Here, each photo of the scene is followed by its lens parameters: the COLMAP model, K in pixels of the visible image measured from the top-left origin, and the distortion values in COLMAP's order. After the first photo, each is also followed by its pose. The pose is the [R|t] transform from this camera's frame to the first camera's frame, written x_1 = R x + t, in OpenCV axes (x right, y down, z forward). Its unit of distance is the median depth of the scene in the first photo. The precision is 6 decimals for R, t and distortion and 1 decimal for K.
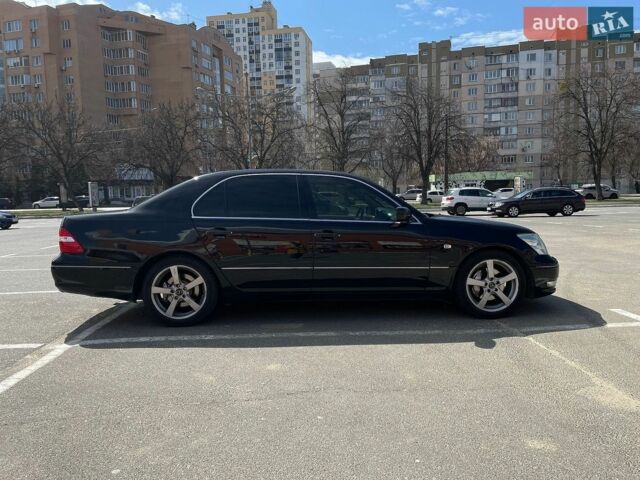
lens RADIAL K [[489.3, 0, 320.0], [0, 489.3, 240.0], [0, 0, 1]] dist [0.076245, -0.111337]
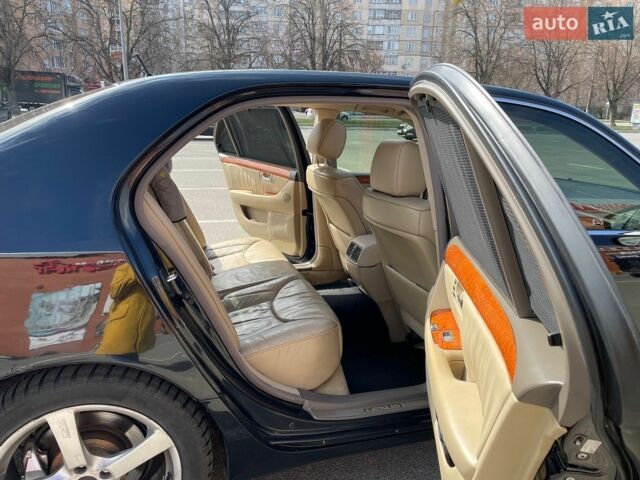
lens RADIAL K [[489.3, 0, 320.0], [0, 489.3, 240.0], [0, 0, 1]] dist [0.076245, -0.111337]
pose [[0.967426, -0.017572, 0.252543, -0.023894], [-0.026628, 0.984991, 0.170539, -0.010098], [-0.251750, -0.171709, 0.952438, 0.075993]]
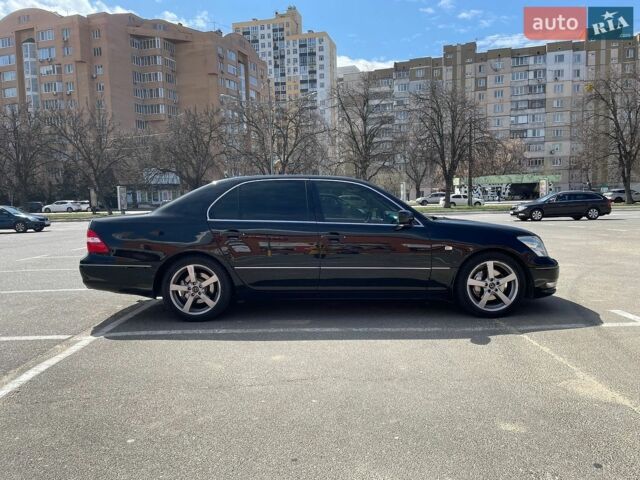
lens RADIAL K [[489.3, 0, 320.0], [0, 489.3, 240.0], [0, 0, 1]] dist [0.076245, -0.111337]
pose [[0.998803, 0.003352, -0.048809, 0.003972], [-0.003701, 0.999968, -0.007080, 0.000453], [0.048784, 0.007252, 0.998783, -0.006319]]
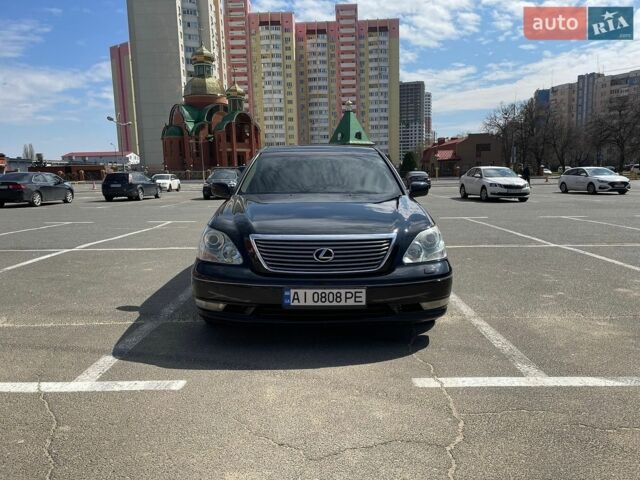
lens RADIAL K [[489.3, 0, 320.0], [0, 489.3, 240.0], [0, 0, 1]] dist [0.076245, -0.111337]
pose [[-0.029365, 0.154653, -0.987532, 0.125393], [-0.077810, 0.984607, 0.156508, -0.012999], [0.996536, 0.081436, -0.016880, 0.129446]]
